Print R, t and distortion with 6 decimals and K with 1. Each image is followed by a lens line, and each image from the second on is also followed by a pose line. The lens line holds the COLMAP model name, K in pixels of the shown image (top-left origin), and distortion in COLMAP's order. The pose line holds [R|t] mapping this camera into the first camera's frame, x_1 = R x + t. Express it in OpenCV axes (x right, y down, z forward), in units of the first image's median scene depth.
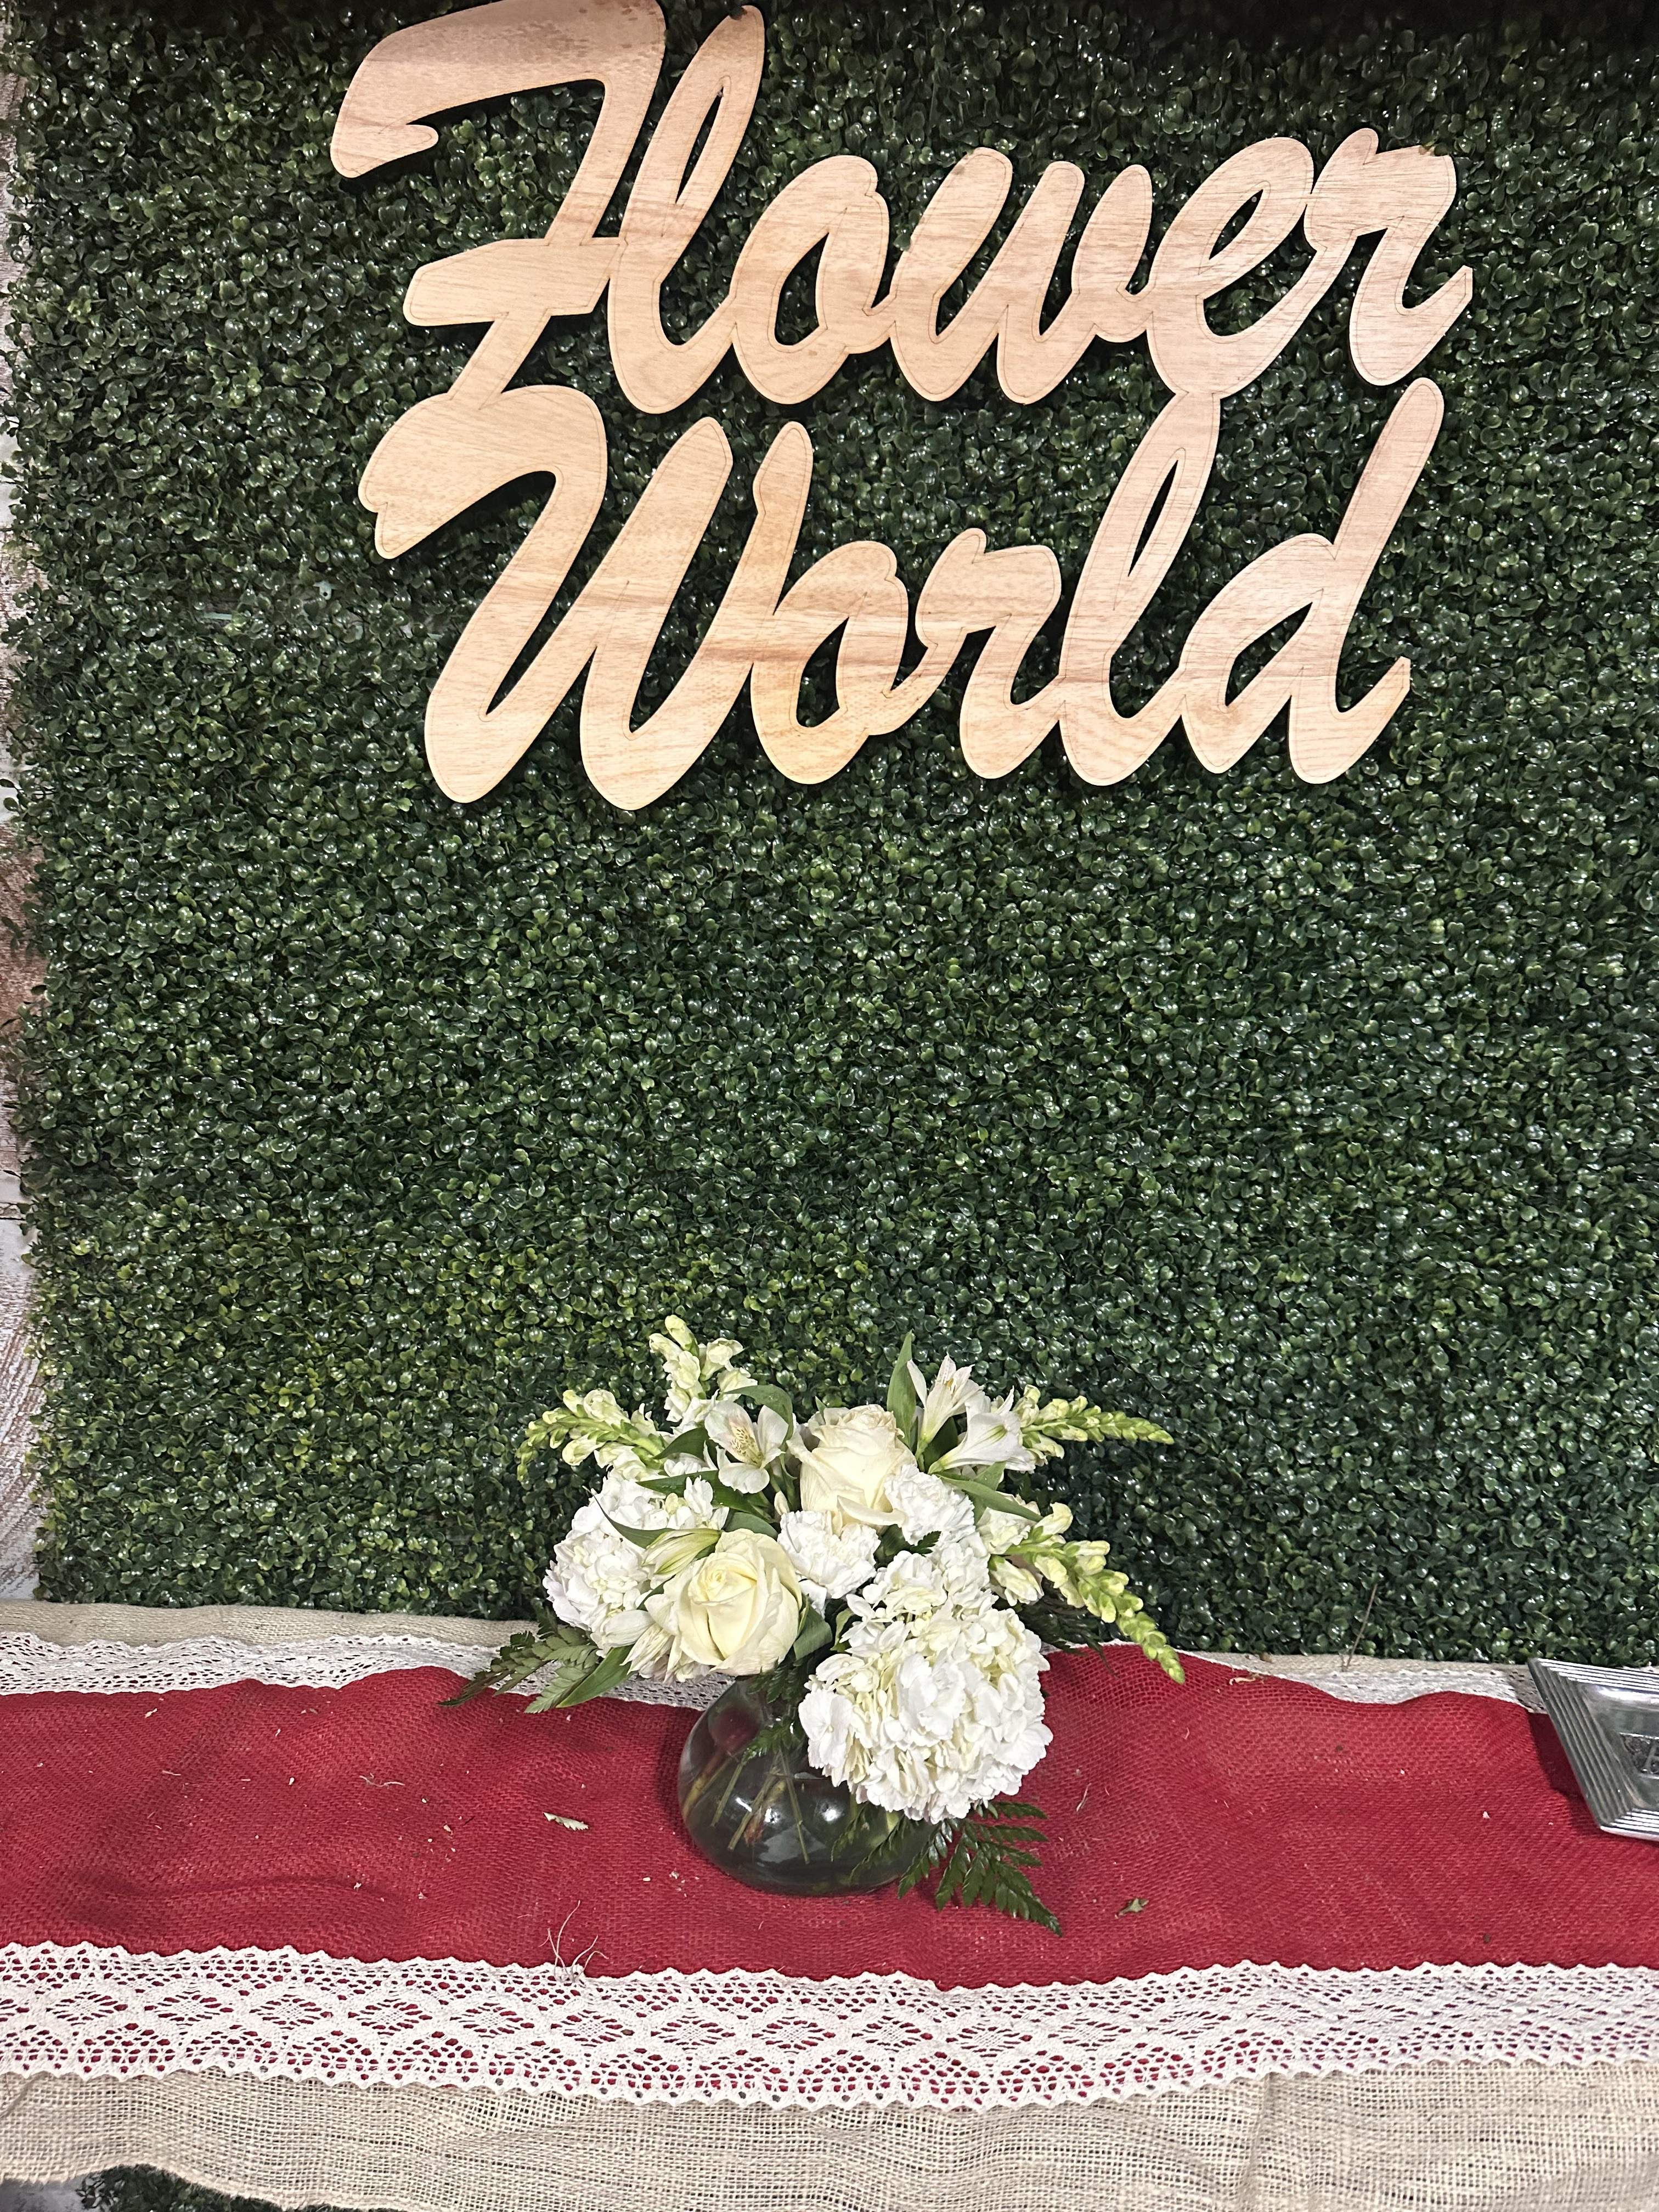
lens RADIAL K [[1575.6, 0, 831.8], [0, 1575.6, 1103.8], [0, 0, 1]] dist [0.040690, -0.059207]
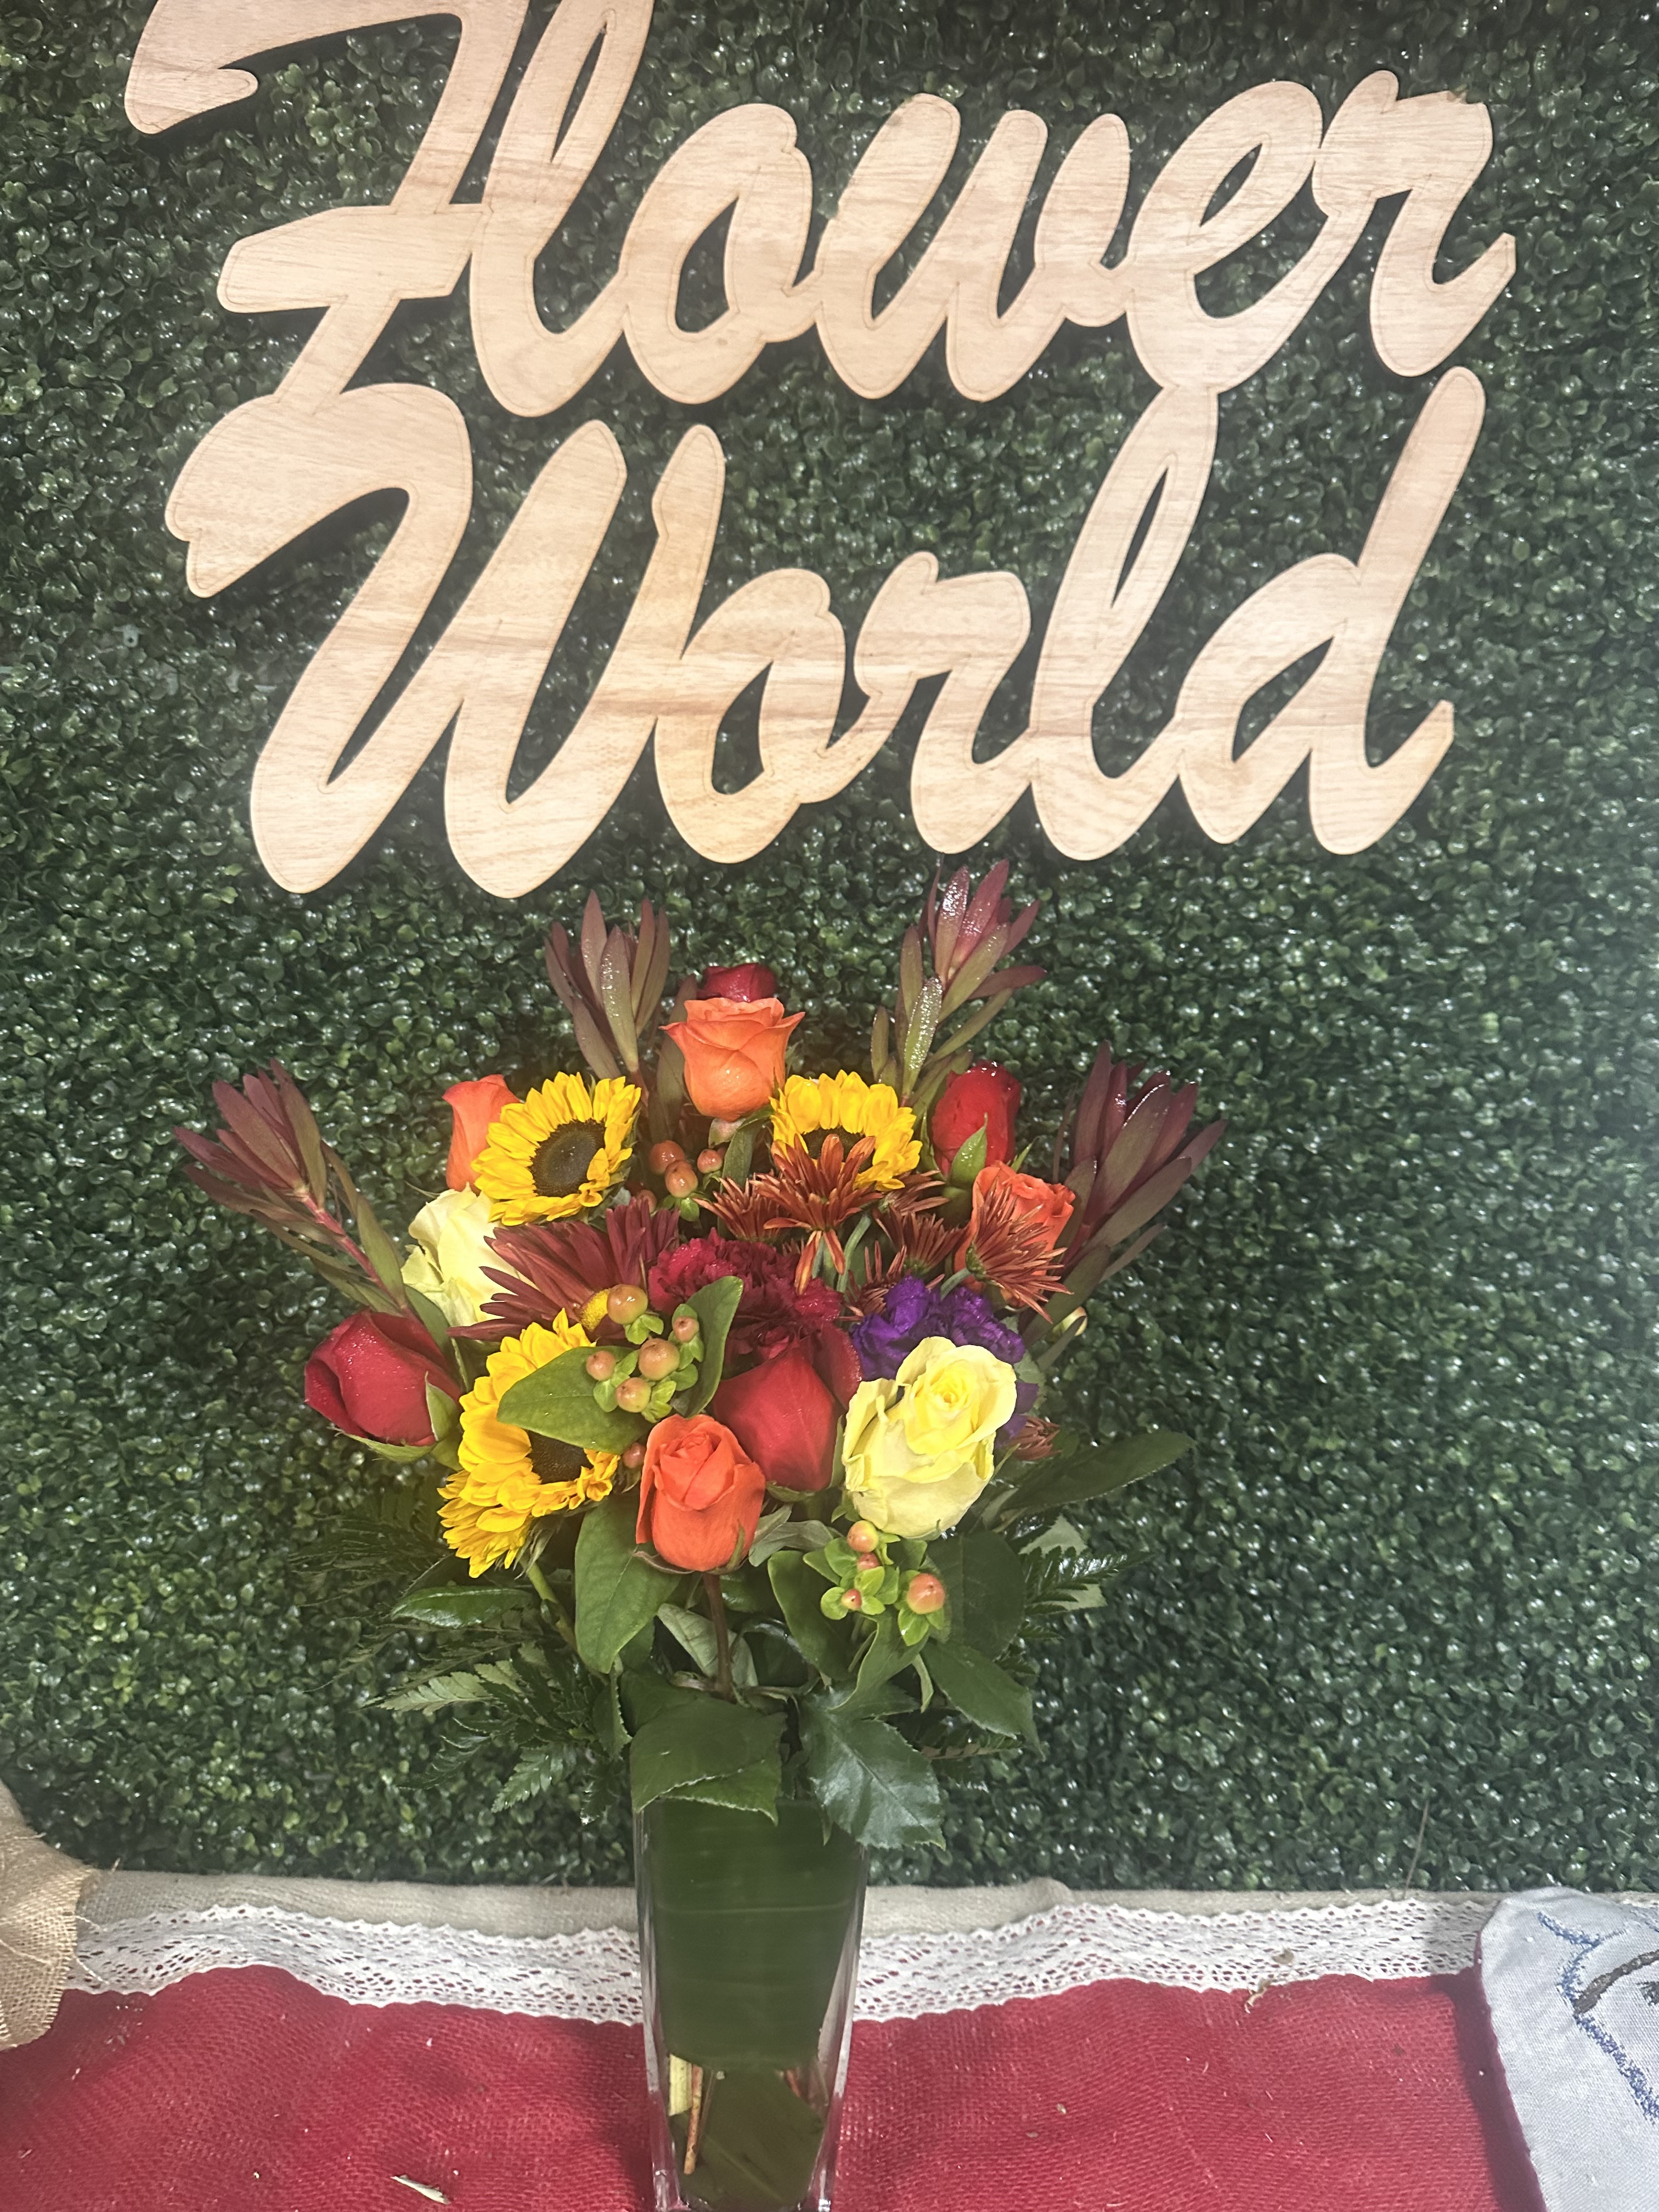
lens RADIAL K [[1593.7, 0, 825.7], [0, 1593.7, 1092.7], [0, 0, 1]] dist [0.016393, -0.030210]
pose [[0.999382, -0.019625, 0.029164, 0.009718], [0.020242, 0.999575, -0.021000, -0.065607], [-0.028740, 0.021577, 0.999354, 0.177444]]
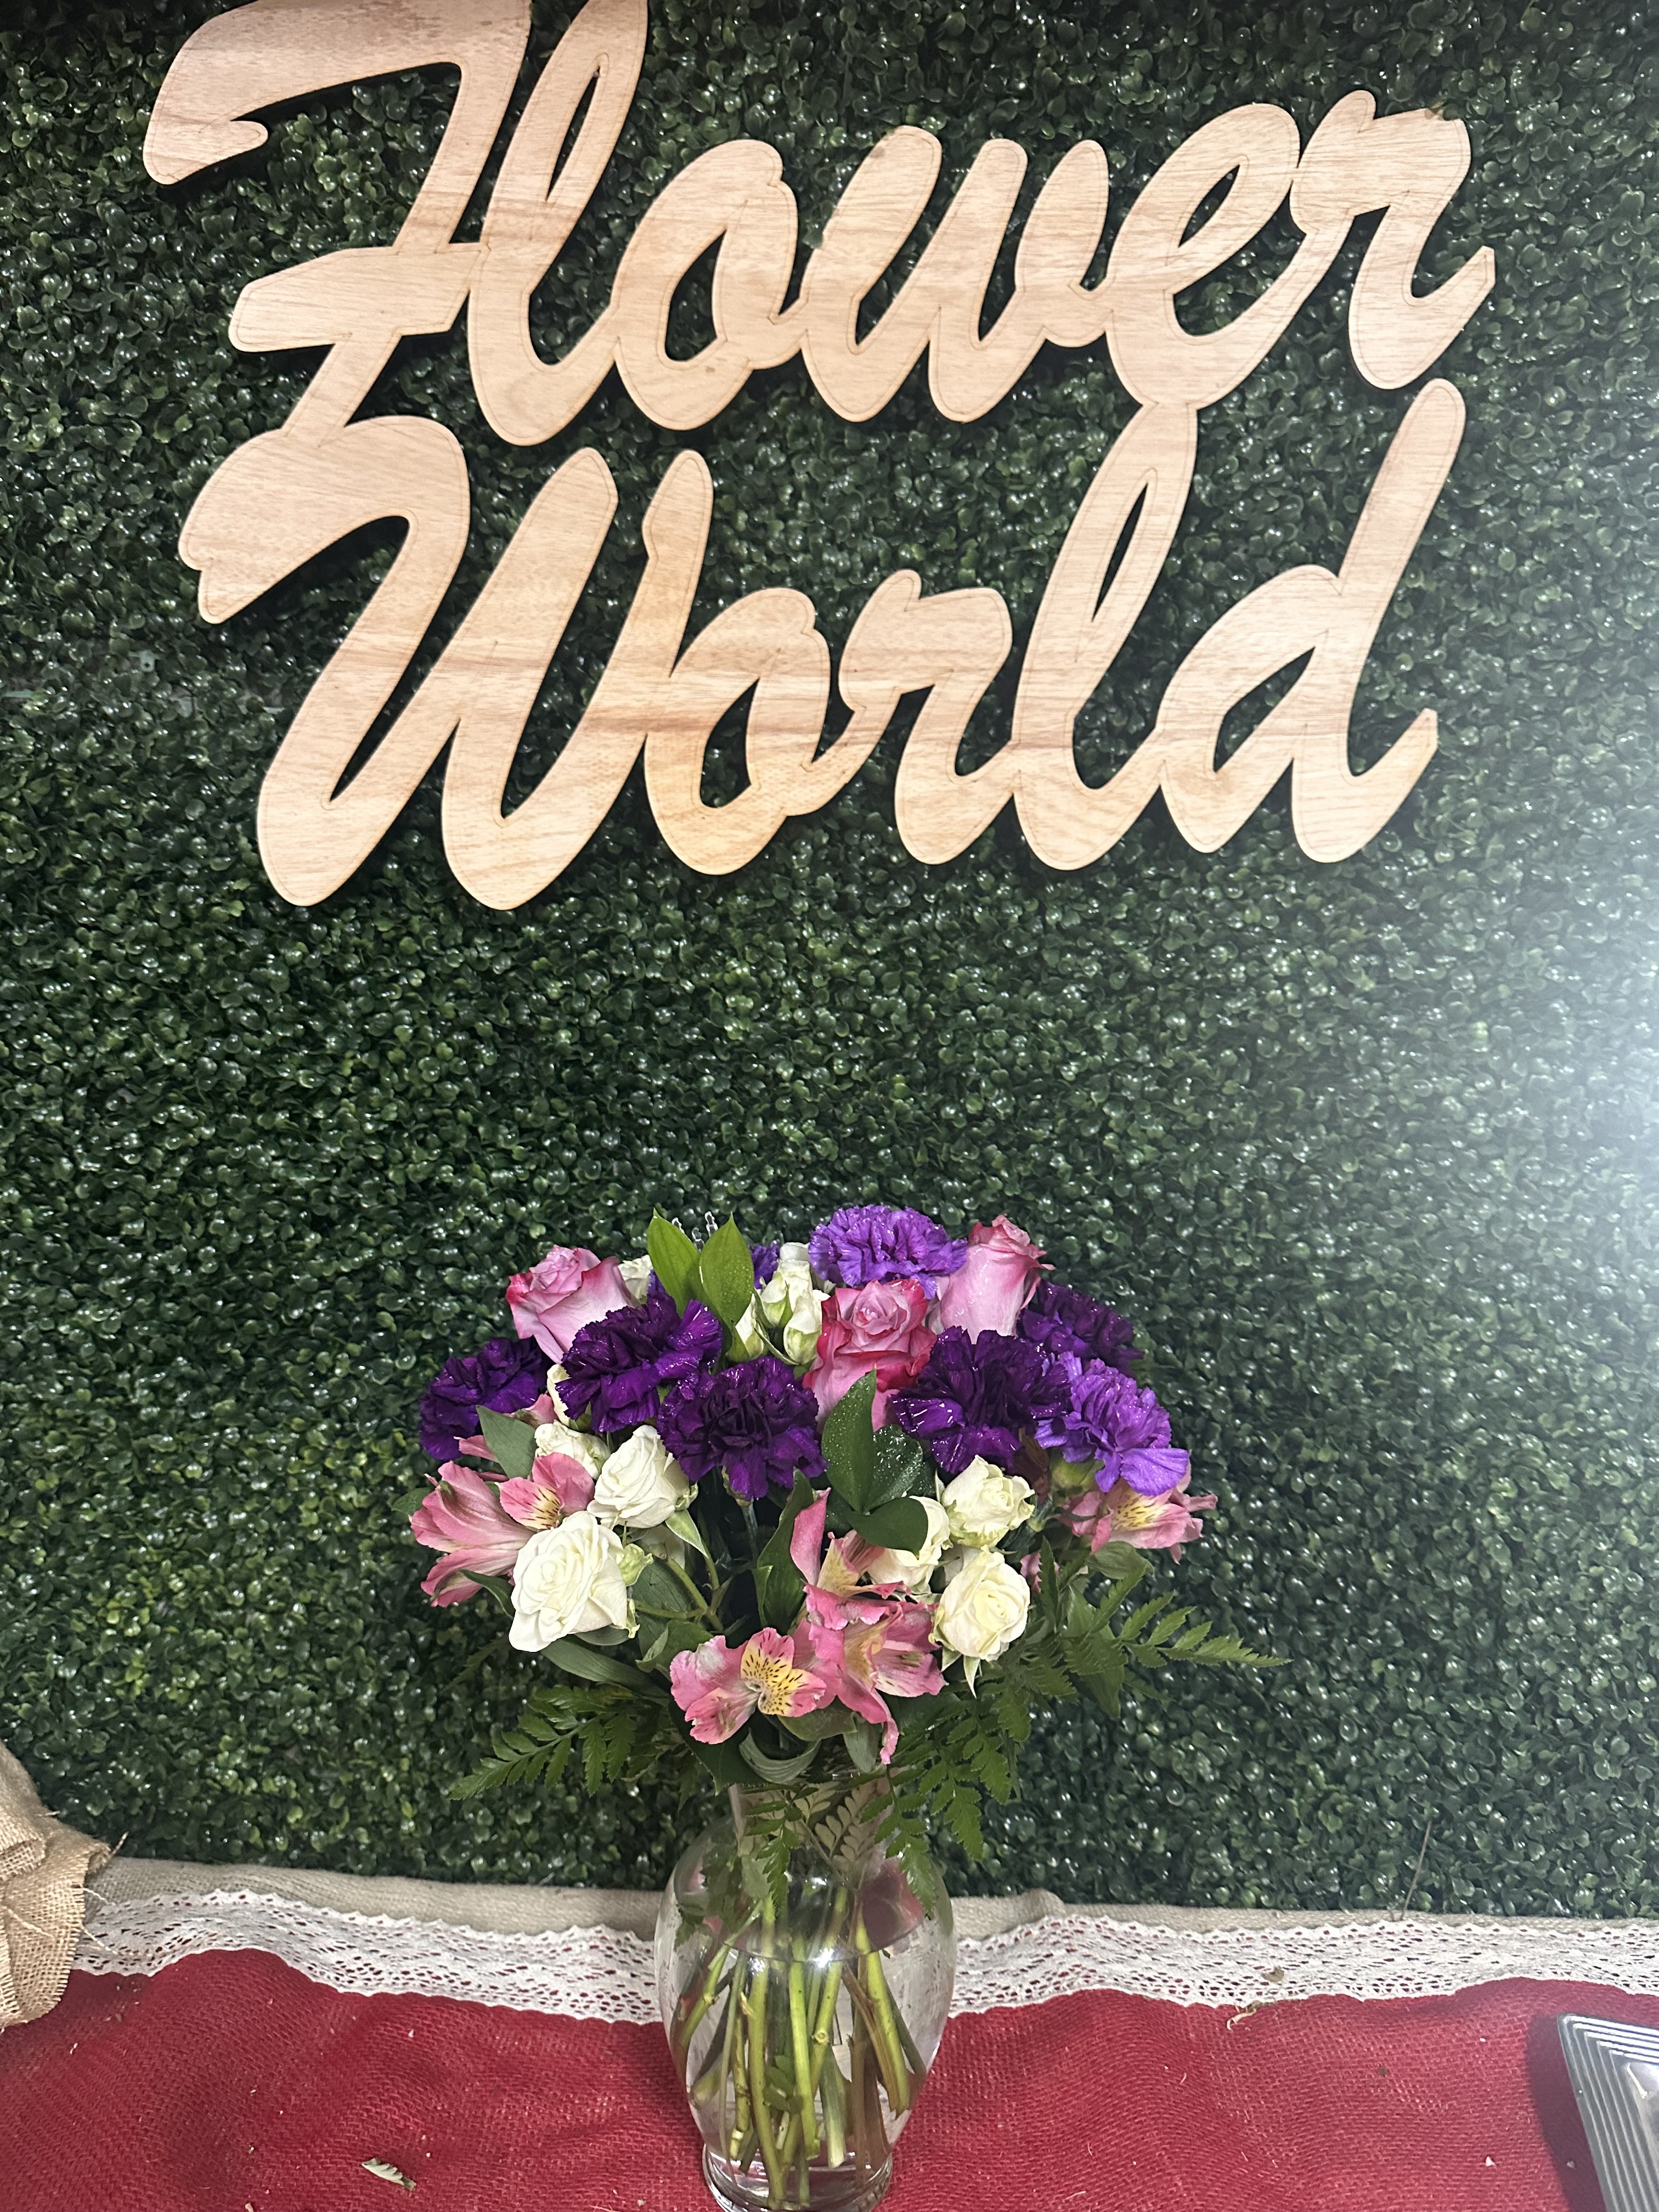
lens RADIAL K [[1593.7, 0, 825.7], [0, 1593.7, 1092.7], [0, 0, 1]] dist [0.016393, -0.030210]
pose [[0.999684, -0.018042, -0.017495, 0.056129], [0.017276, 0.998926, -0.042999, -0.050547], [0.018252, 0.042683, 0.998922, 0.164938]]
